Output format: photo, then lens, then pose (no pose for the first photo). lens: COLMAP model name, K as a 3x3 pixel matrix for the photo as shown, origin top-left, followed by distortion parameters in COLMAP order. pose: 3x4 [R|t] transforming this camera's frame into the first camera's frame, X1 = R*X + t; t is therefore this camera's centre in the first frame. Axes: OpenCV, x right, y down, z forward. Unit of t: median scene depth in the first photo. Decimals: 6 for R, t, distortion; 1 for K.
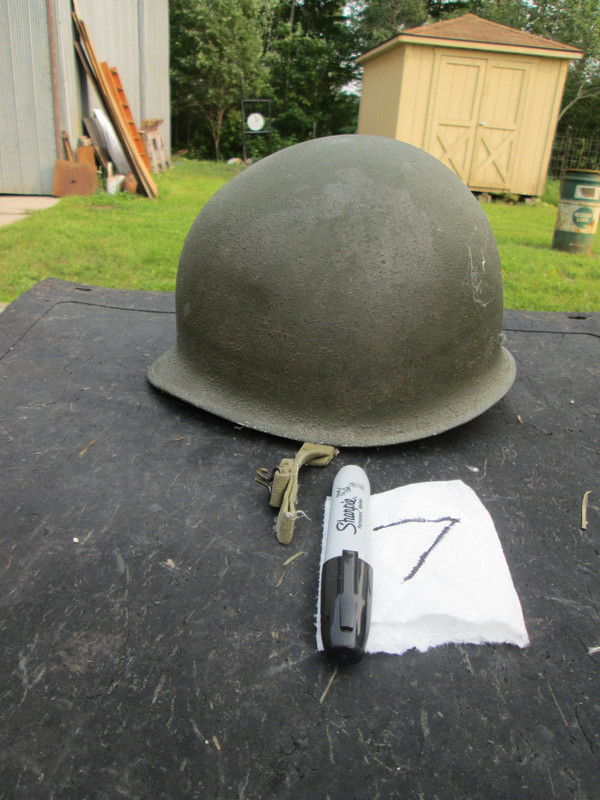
lens RADIAL K [[660.0, 0, 303.0], [0, 660.0, 396.9], [0, 0, 1]] dist [-0.044585, 0.021390]
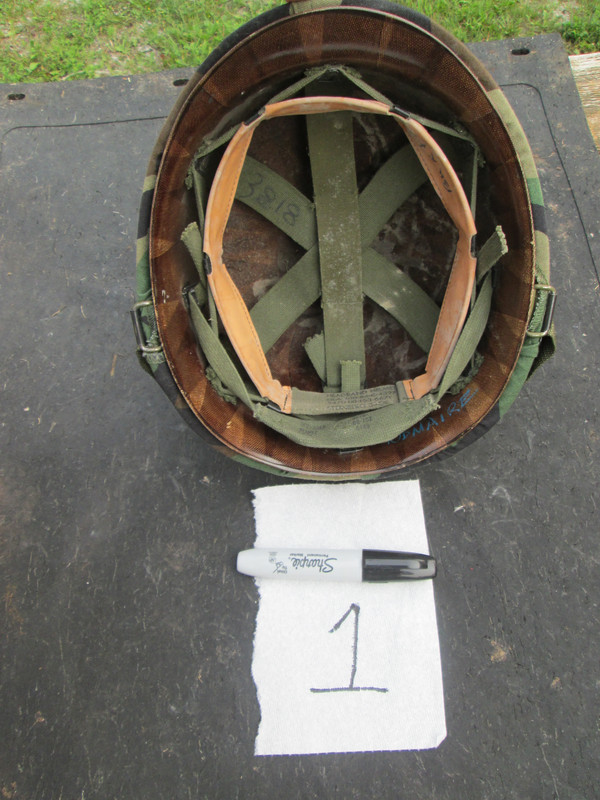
lens RADIAL K [[660.0, 0, 303.0], [0, 660.0, 396.9], [0, 0, 1]] dist [-0.044585, 0.021390]
pose [[0.988877, -0.146114, -0.027792, 0.097631], [0.129240, 0.751661, 0.646763, -0.825307], [-0.073611, -0.643161, 0.762184, -0.108635]]
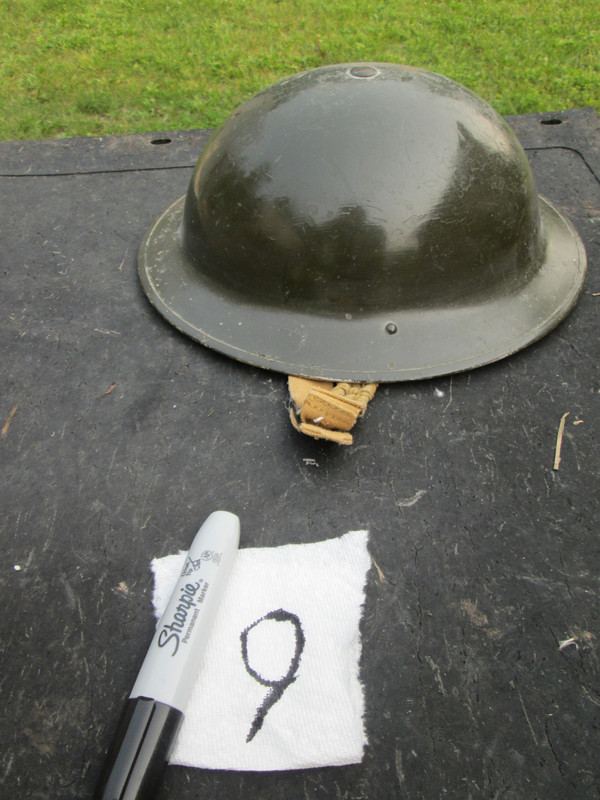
lens RADIAL K [[660.9, 0, 304.2], [0, 660.9, 396.0], [0, 0, 1]] dist [-0.039770, 0.011147]
pose [[0.992066, -0.121998, 0.030349, 0.053776], [0.101940, 0.921927, 0.373709, -0.291345], [-0.073571, -0.367651, 0.927049, 0.191228]]
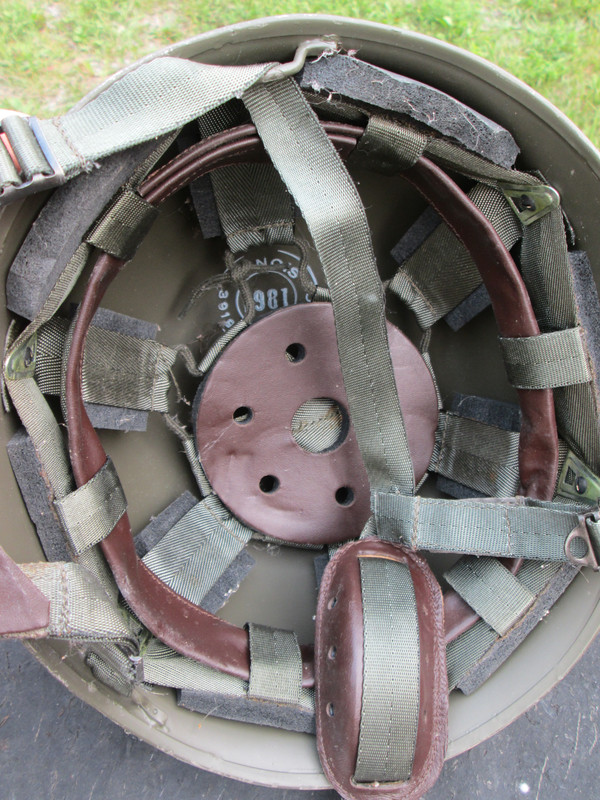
lens RADIAL K [[757.2, 0, 304.7], [0, 757.2, 397.5], [0, 0, 1]] dist [-0.092422, 0.050828]
pose [[0.992977, 0.075943, -0.090711, 0.087102], [-0.017411, 0.852221, 0.522893, -0.741185], [0.117016, -0.517641, 0.847558, 0.628855]]
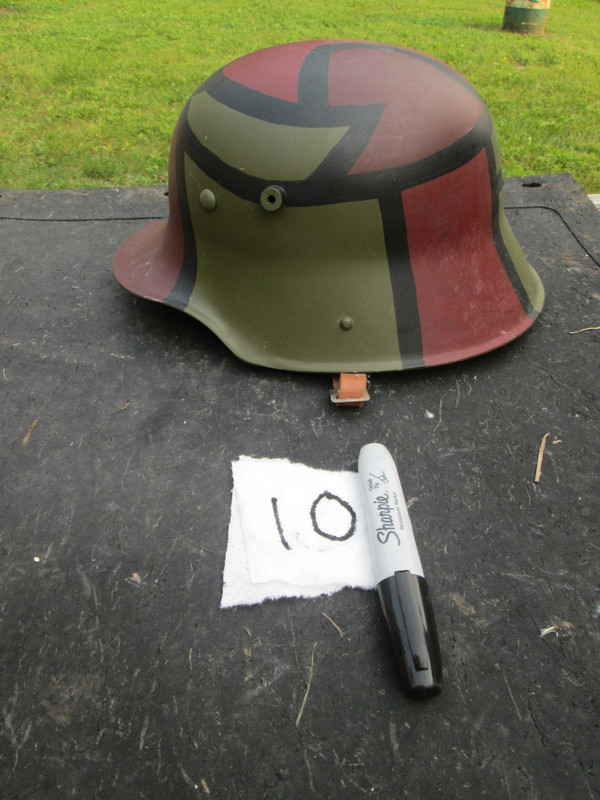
lens RADIAL K [[660.9, 0, 304.2], [0, 660.9, 396.0], [0, 0, 1]] dist [-0.039770, 0.011147]
pose [[0.993559, -0.098251, 0.056459, 0.021929], [0.078521, 0.956159, 0.282125, -0.249758], [-0.081703, -0.275875, 0.957715, 0.082648]]
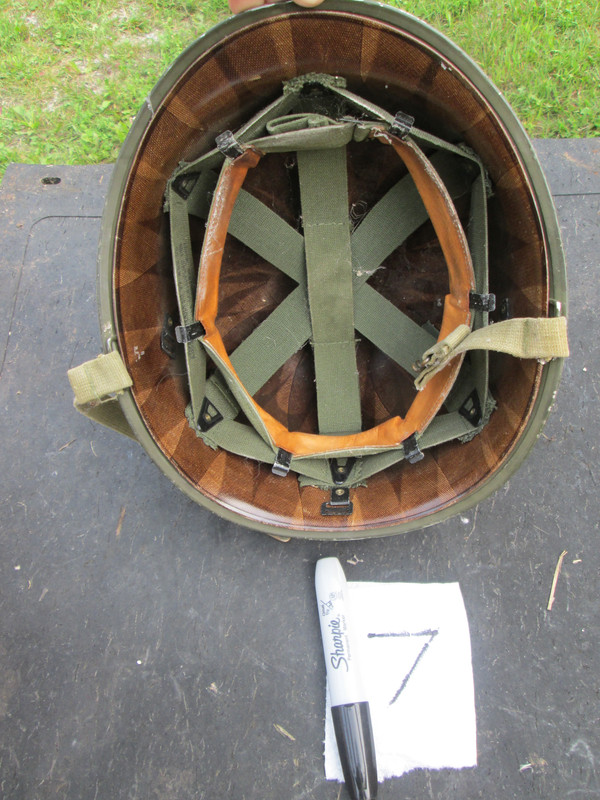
lens RADIAL K [[660.7, 0, 305.2], [0, 660.7, 397.4], [0, 0, 1]] dist [-0.039165, 0.008431]
pose [[0.990672, -0.080372, -0.110046, 0.156659], [0.131307, 0.778985, 0.613140, -0.893149], [0.036445, -0.621870, 0.782272, 0.302263]]
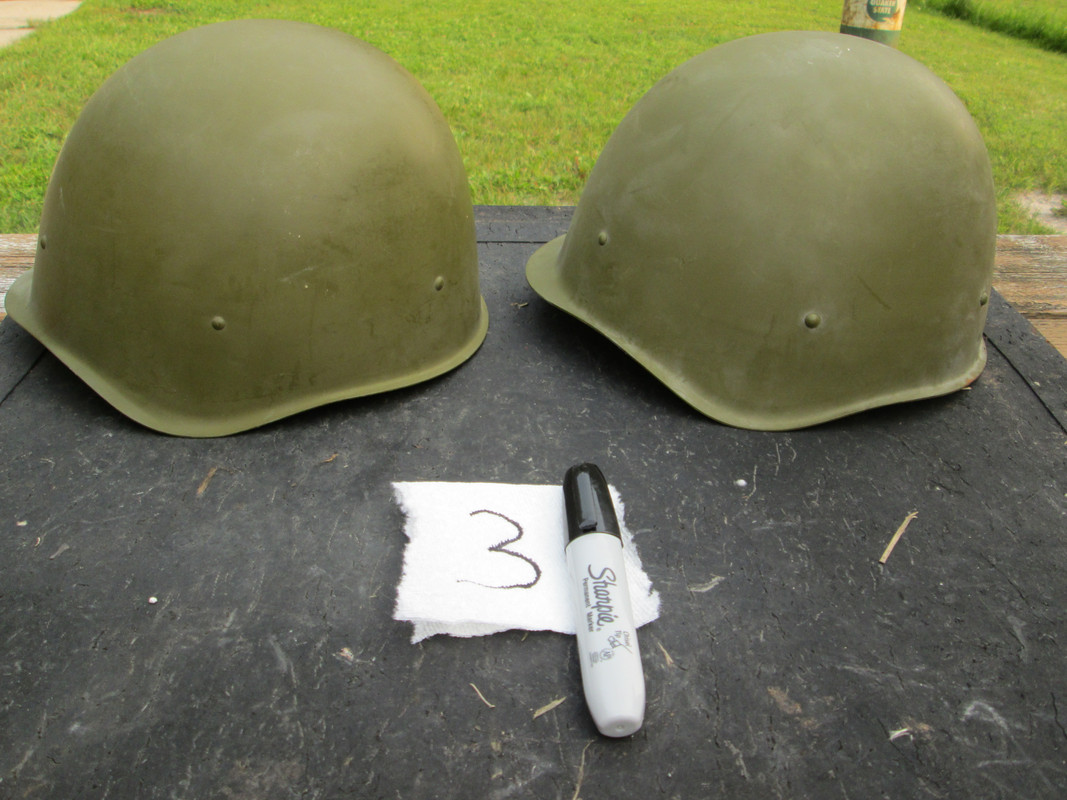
lens RADIAL K [[1012.5, 0, 528.9], [0, 1012.5, 349.2], [0, 0, 1]] dist [-0.097348, 0.038288]
pose [[0.997294, -0.050068, 0.053840, -0.034813], [0.046580, 0.996849, 0.064201, -0.142539], [-0.056885, -0.061519, 0.996484, -0.119724]]
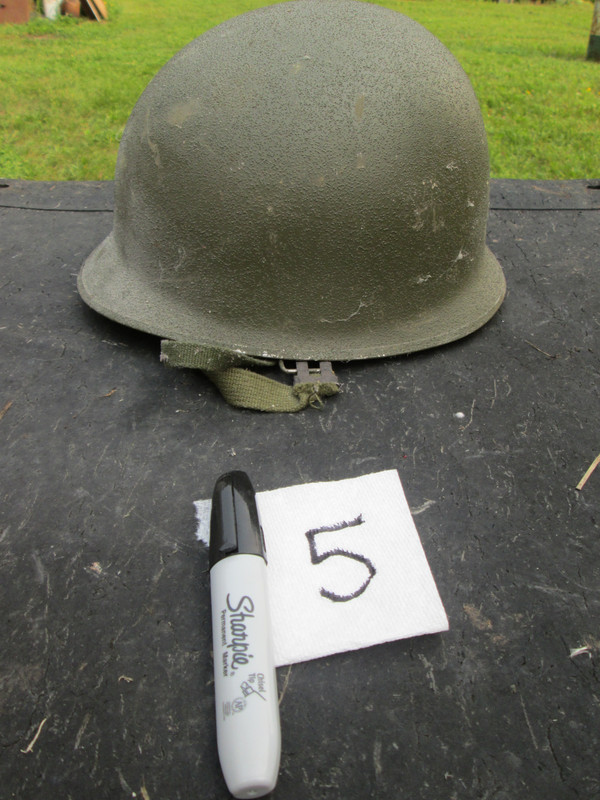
lens RADIAL K [[757.2, 0, 304.7], [0, 757.2, 397.5], [0, 0, 1]] dist [-0.092422, 0.050828]
pose [[0.998432, -0.055708, -0.005558, 0.081534], [0.055732, 0.979624, 0.192955, -0.127731], [-0.005305, -0.192962, 0.981192, 0.064991]]
